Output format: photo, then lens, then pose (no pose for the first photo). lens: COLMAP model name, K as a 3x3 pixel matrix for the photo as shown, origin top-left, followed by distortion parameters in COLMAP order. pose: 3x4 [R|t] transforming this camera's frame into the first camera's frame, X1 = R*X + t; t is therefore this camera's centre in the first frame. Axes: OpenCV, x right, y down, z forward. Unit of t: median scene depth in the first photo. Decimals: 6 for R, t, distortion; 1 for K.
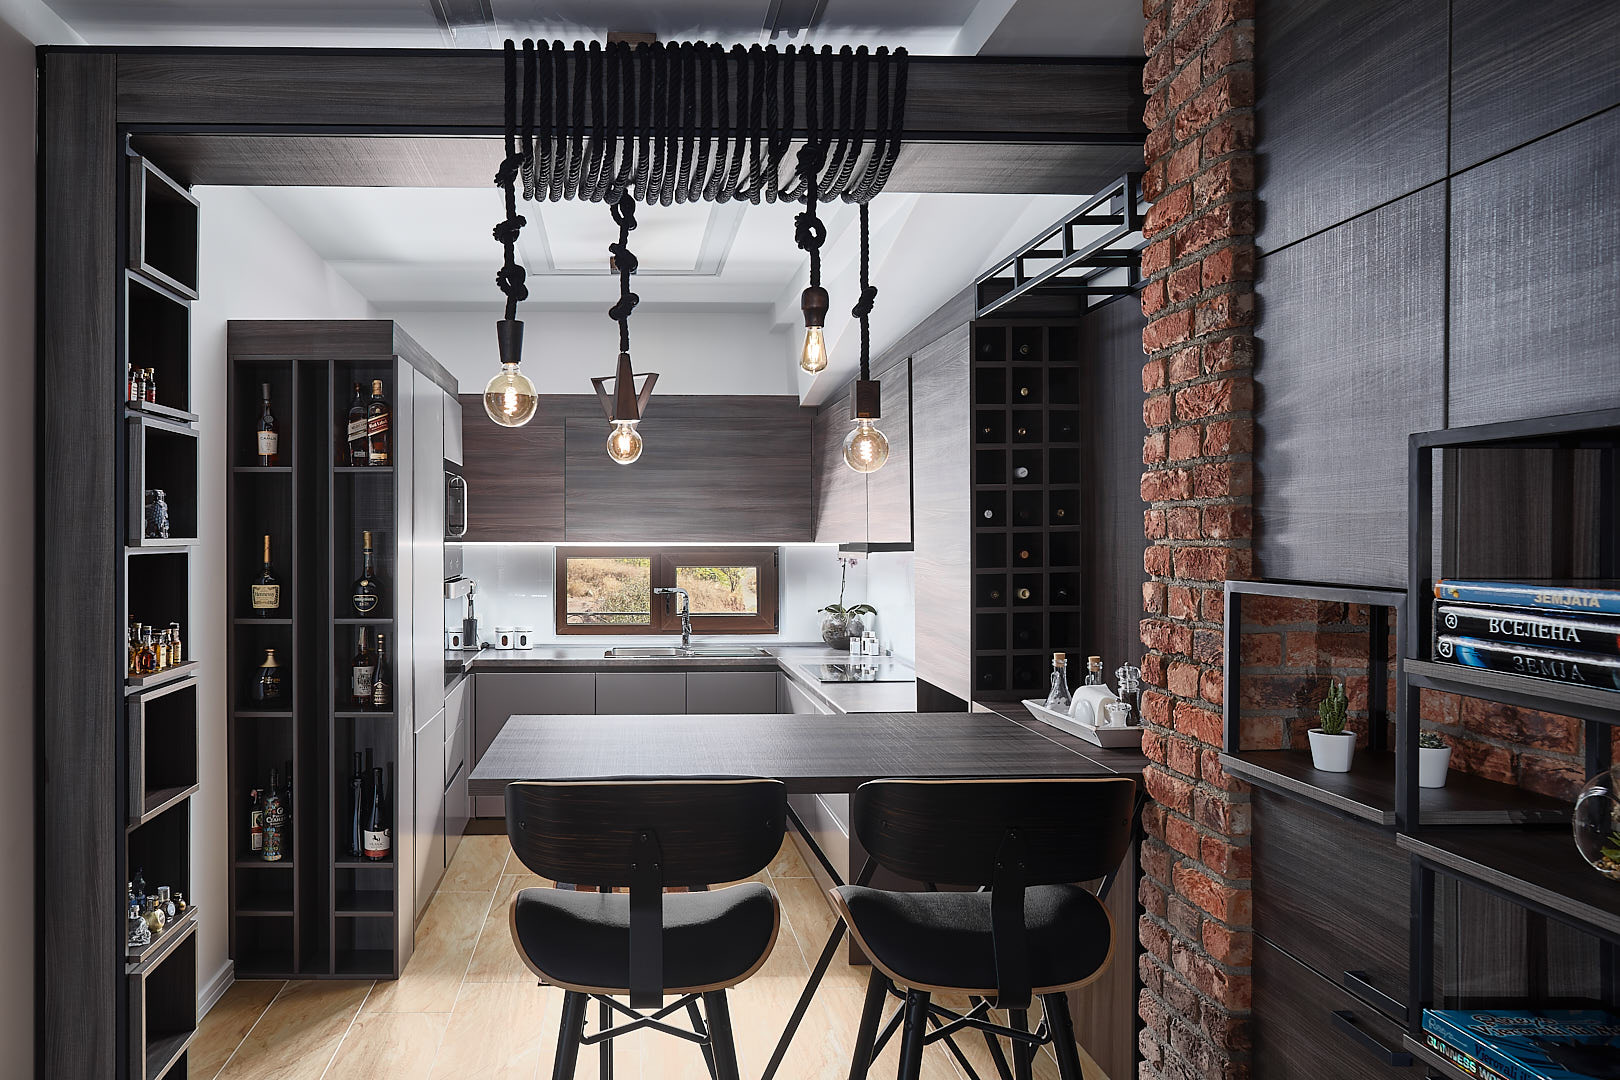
lens RADIAL K [[1114.0, 0, 645.3], [0, 1114.0, 543.8], [0, 0, 1]] dist [-0.023854, 0.003827]
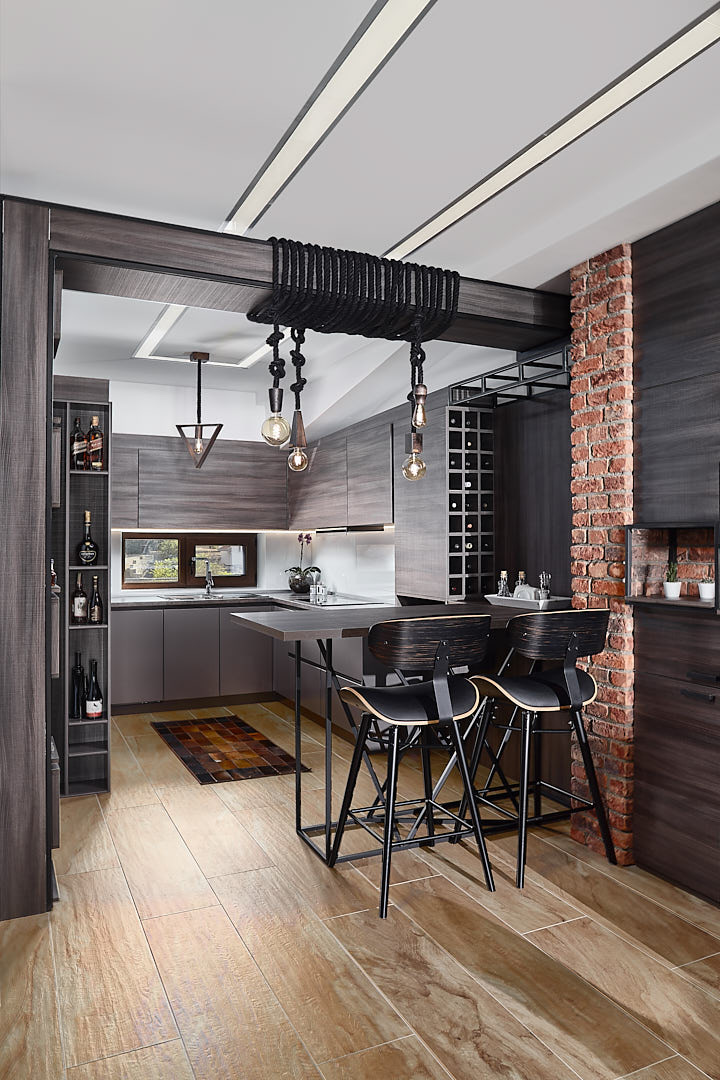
lens RADIAL K [[749.4, 0, 344.5], [0, 749.4, 538.8], [0, 0, 1]] dist [-0.043201, 0.022710]
pose [[0.918966, 0.003957, 0.394318, -0.392197], [0.001649, 0.999902, -0.013877, 0.050813], [-0.394334, 0.013403, 0.918869, -0.138447]]
